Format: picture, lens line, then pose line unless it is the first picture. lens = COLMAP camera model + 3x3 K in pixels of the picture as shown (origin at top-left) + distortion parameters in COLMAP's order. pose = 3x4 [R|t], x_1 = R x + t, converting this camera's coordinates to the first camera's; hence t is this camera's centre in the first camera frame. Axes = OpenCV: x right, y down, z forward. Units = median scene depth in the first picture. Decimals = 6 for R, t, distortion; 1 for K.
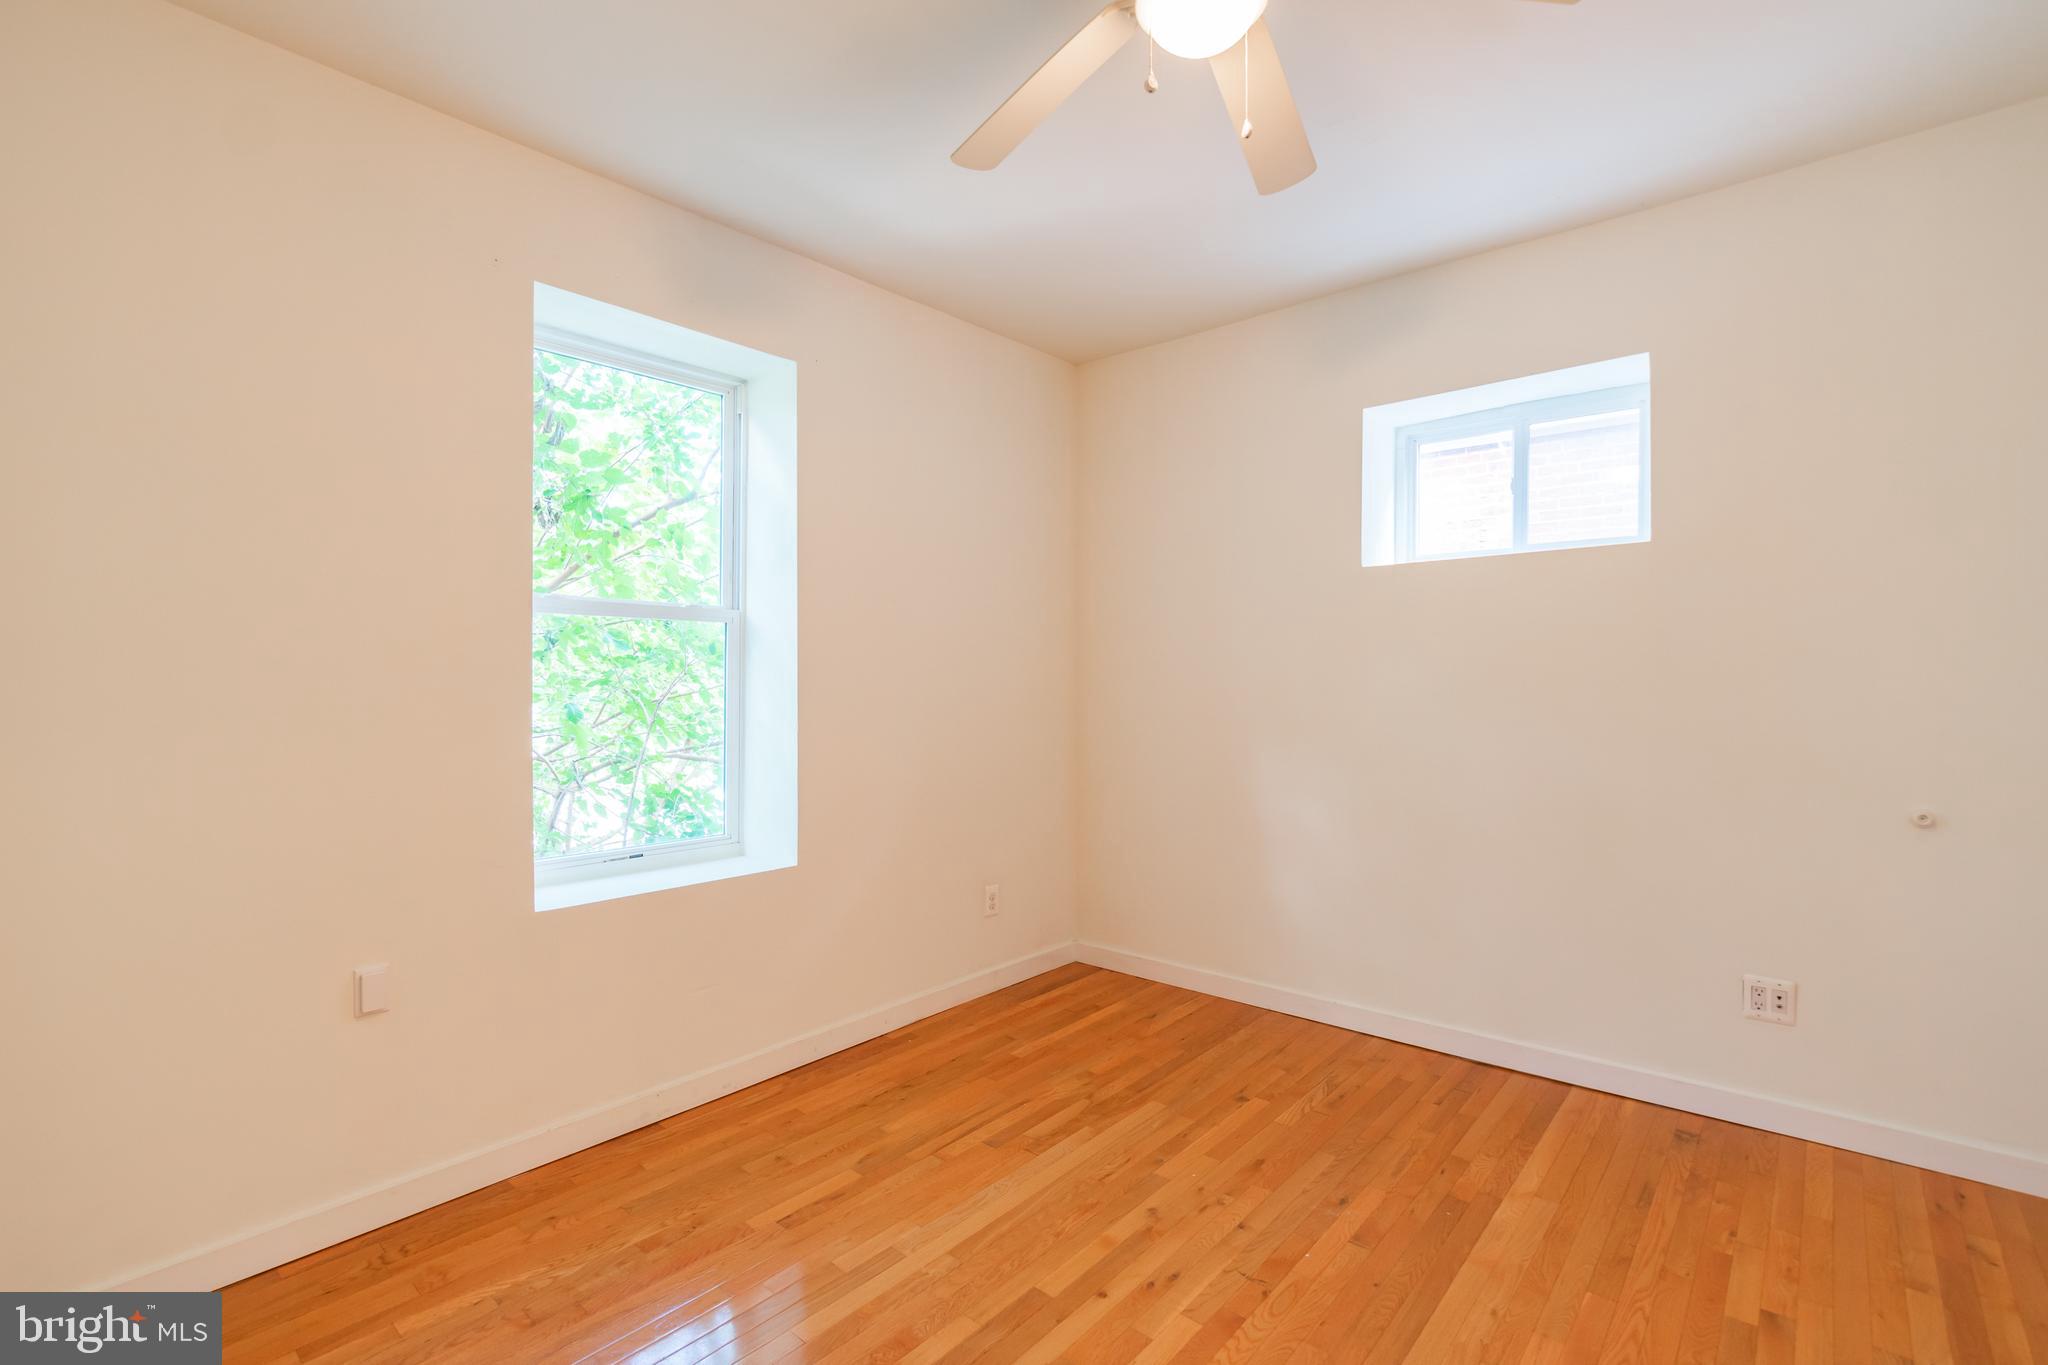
lens RADIAL K [[913.4, 0, 1039.6], [0, 913.4, 678.3], [0, 0, 1]] dist [-0.008666, -0.000226]
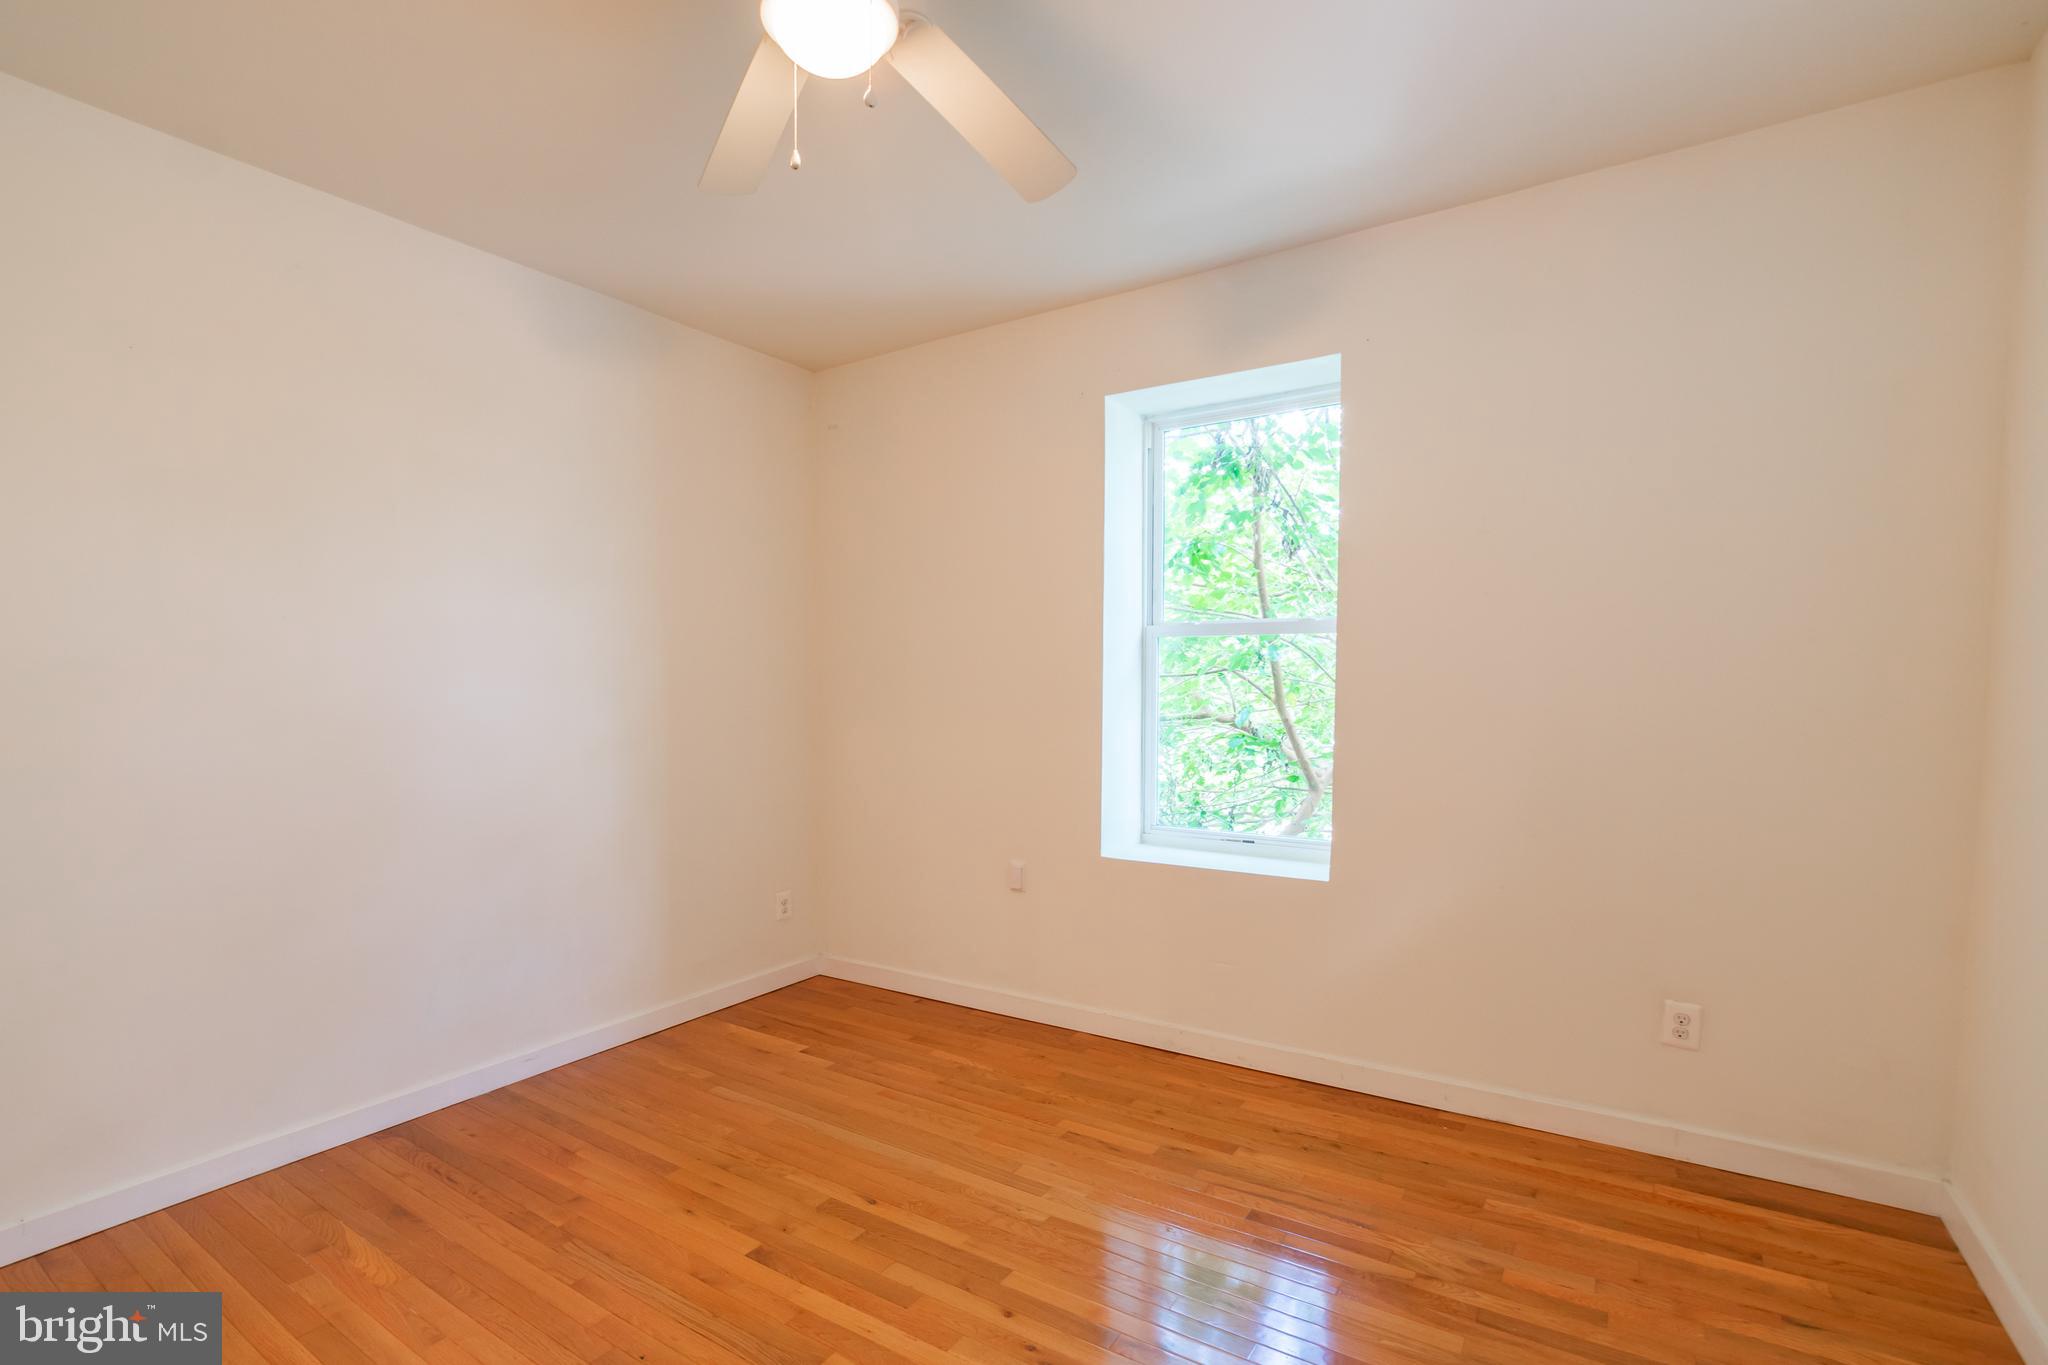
lens RADIAL K [[898.7, 0, 1033.3], [0, 898.7, 732.5], [0, 0, 1]] dist [-0.010034, 0.000410]
pose [[0.156839, 0.051034, -0.986305, 0.695772], [0.006568, 0.998588, 0.052714, -0.006522], [0.987602, -0.014745, 0.156282, 0.610465]]
